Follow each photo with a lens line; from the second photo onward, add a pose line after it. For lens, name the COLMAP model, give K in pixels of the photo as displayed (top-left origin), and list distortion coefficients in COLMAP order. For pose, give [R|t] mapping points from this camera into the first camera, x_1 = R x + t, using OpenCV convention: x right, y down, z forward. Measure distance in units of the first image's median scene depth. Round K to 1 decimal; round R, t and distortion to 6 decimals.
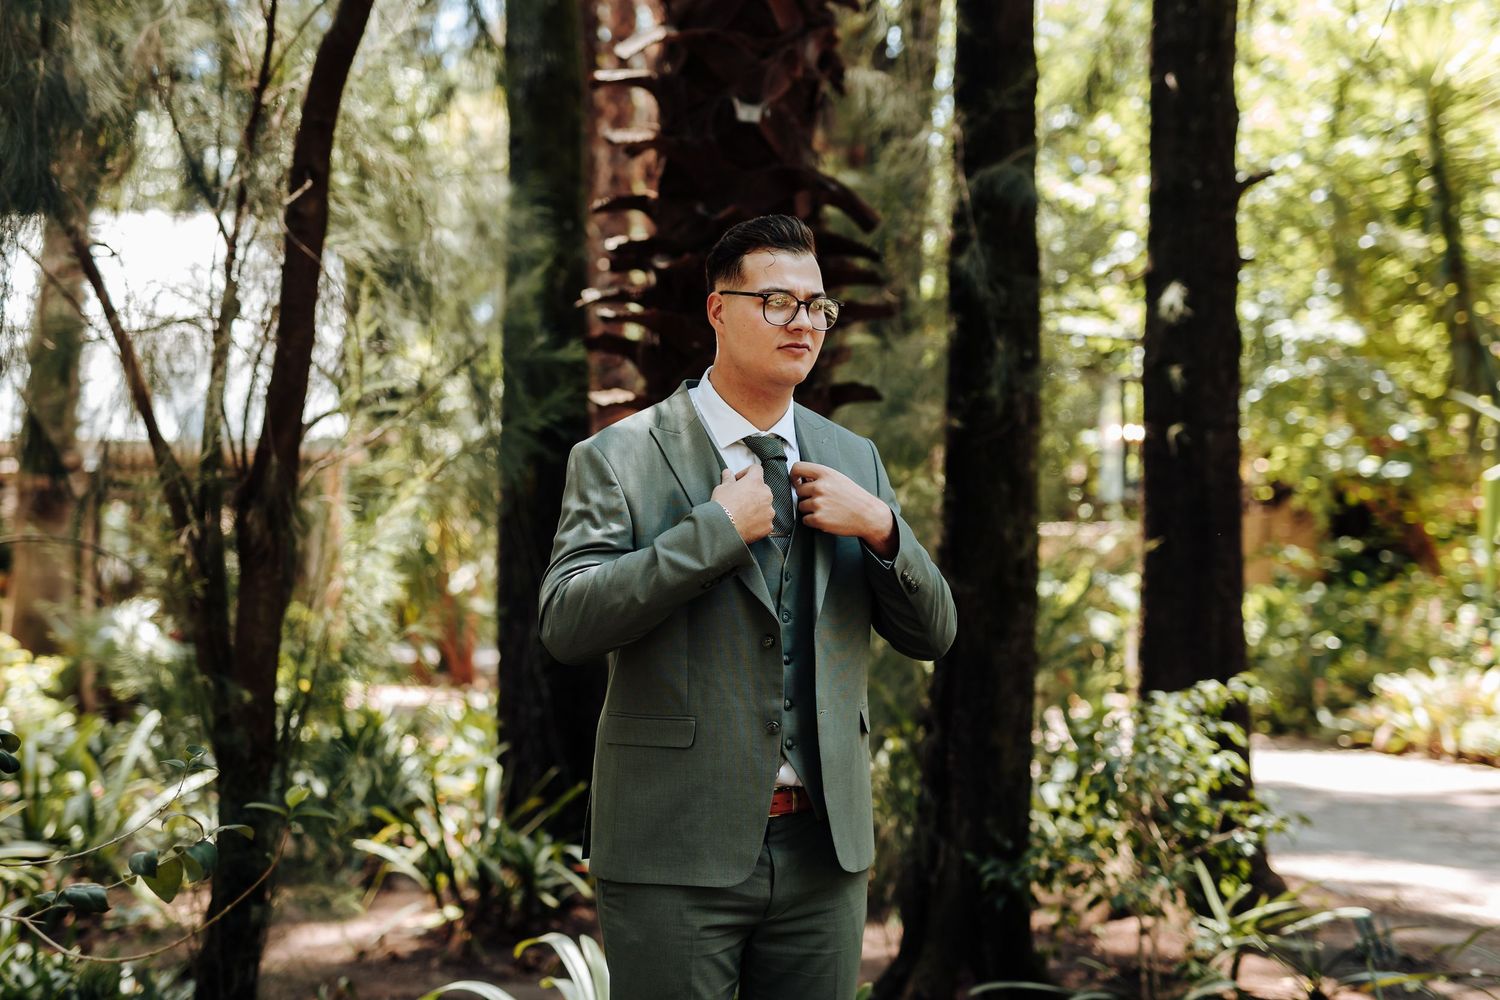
lens RADIAL K [[2273.0, 0, 667.9], [0, 2273.0, 498.6], [0, 0, 1]] dist [-0.014788, -0.046827]
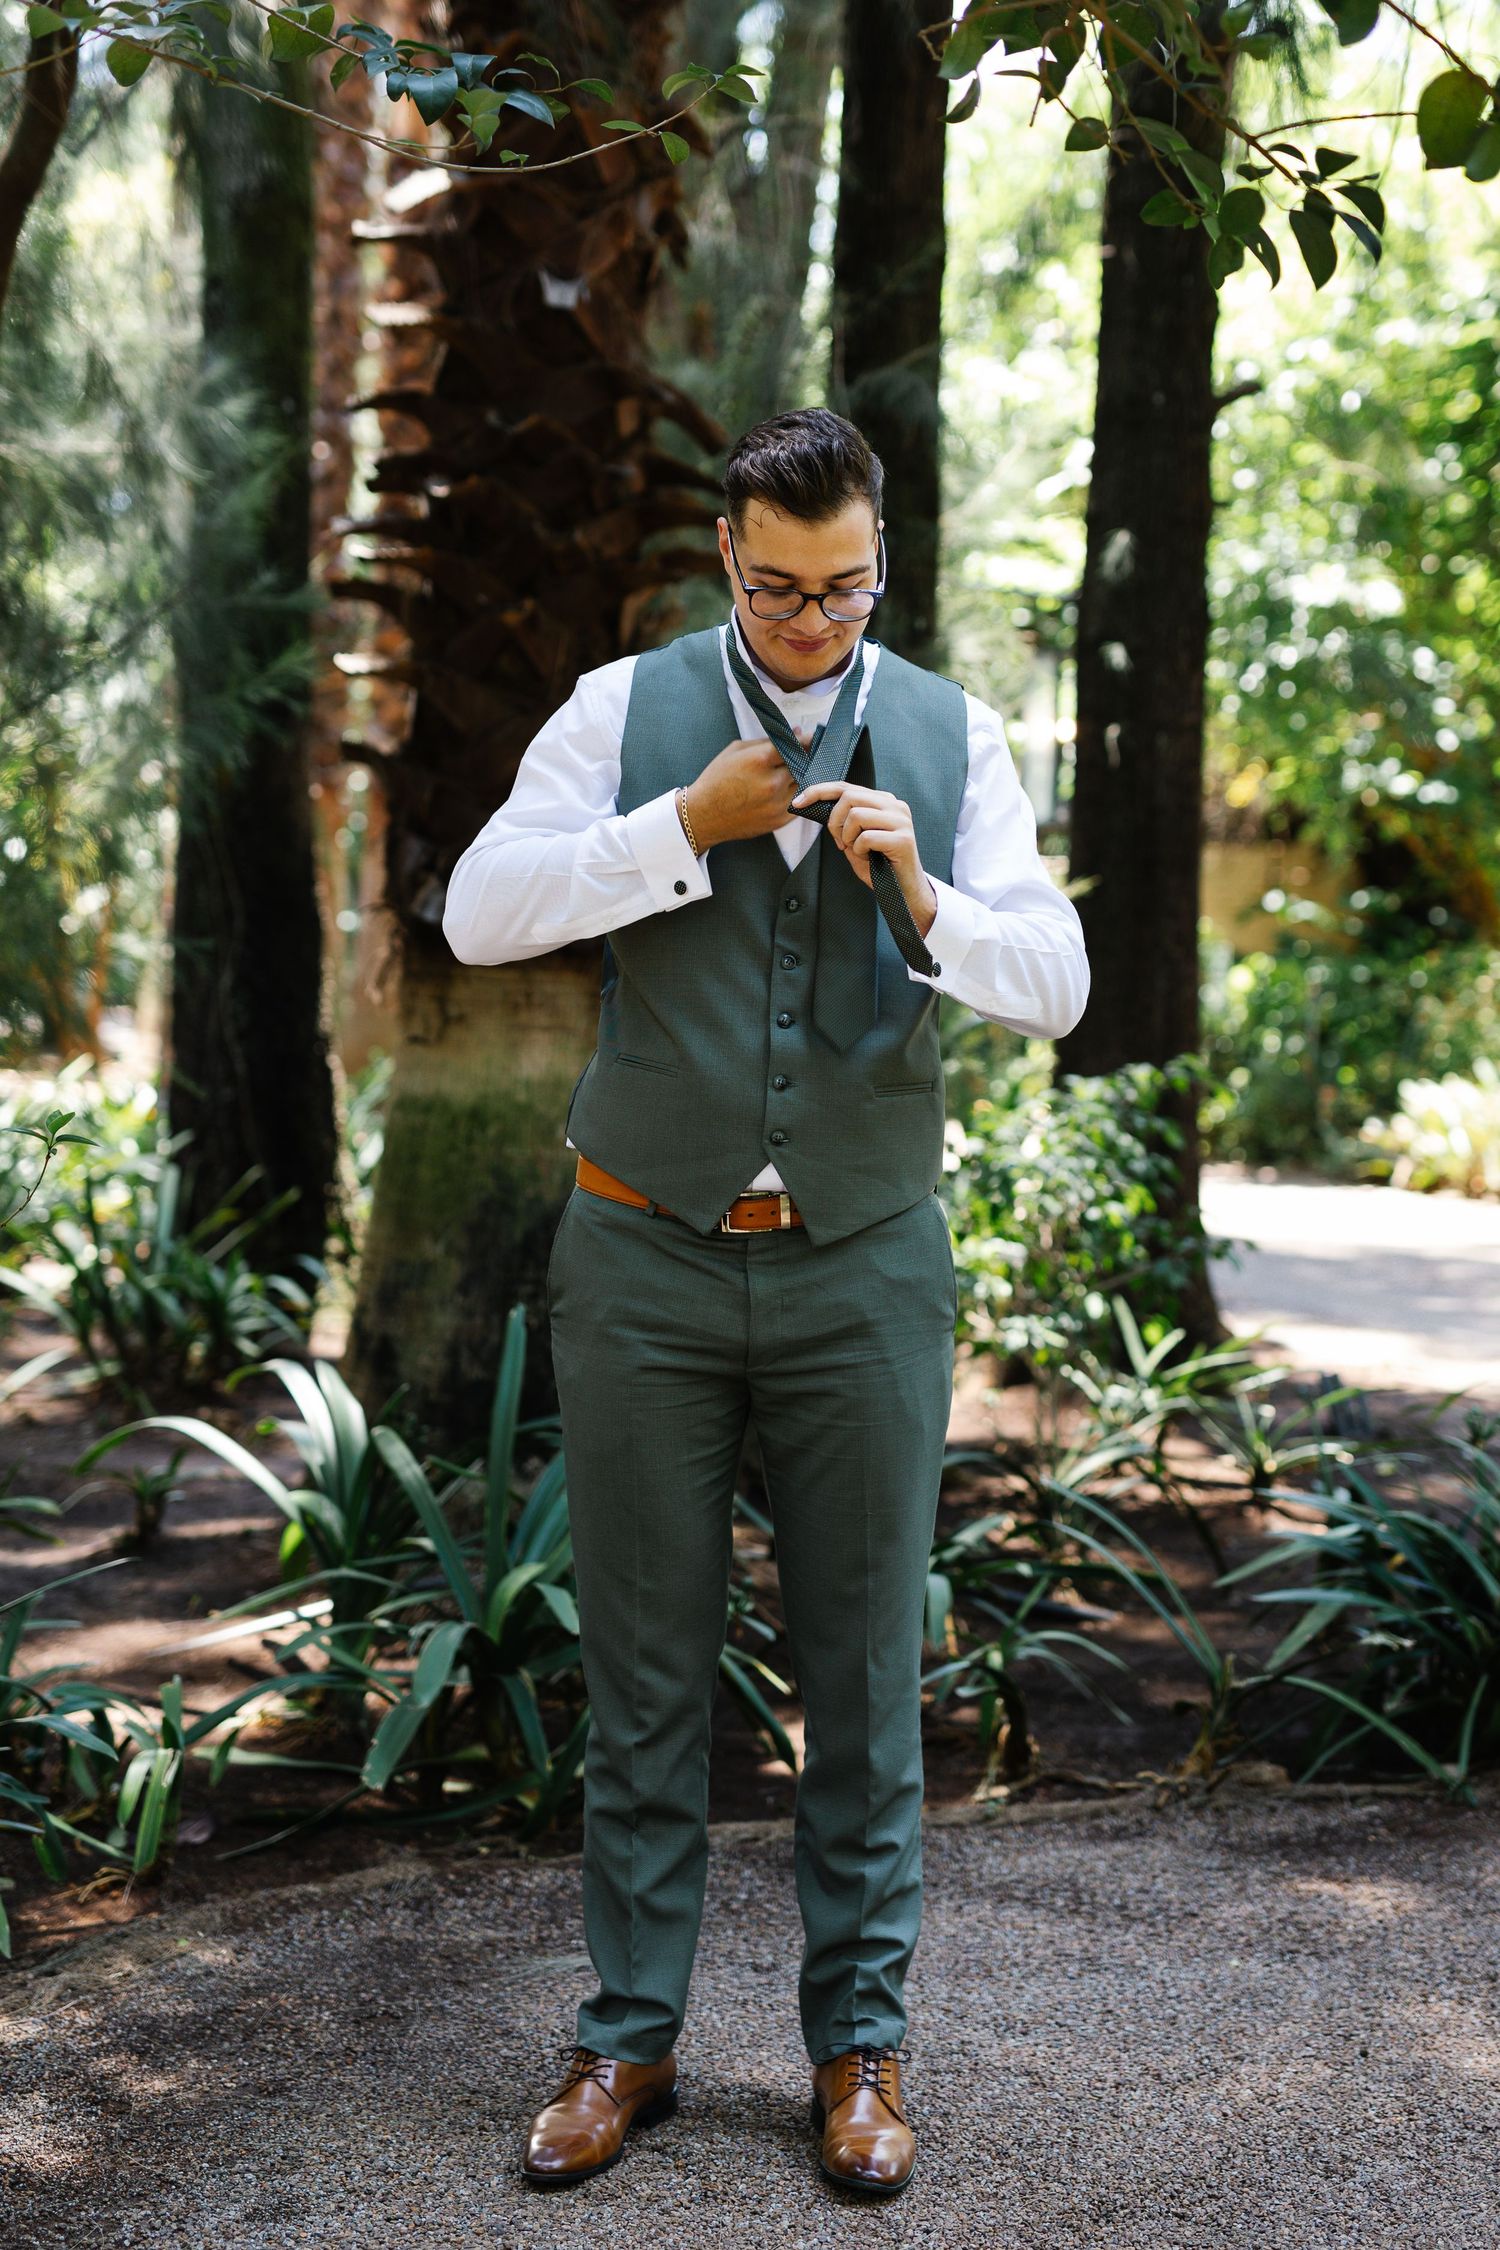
lens RADIAL K [[3376.2, 0, 832.8], [0, 3376.2, 994.8], [0, 0, 1]] dist [0.000249, 0.012446]
pose [[0.991284, 0.026309, 0.129088, -0.009999], [-0.033446, 0.998011, 0.053439, 0.000051], [-0.127426, -0.057291, 0.990192, -0.100662]]
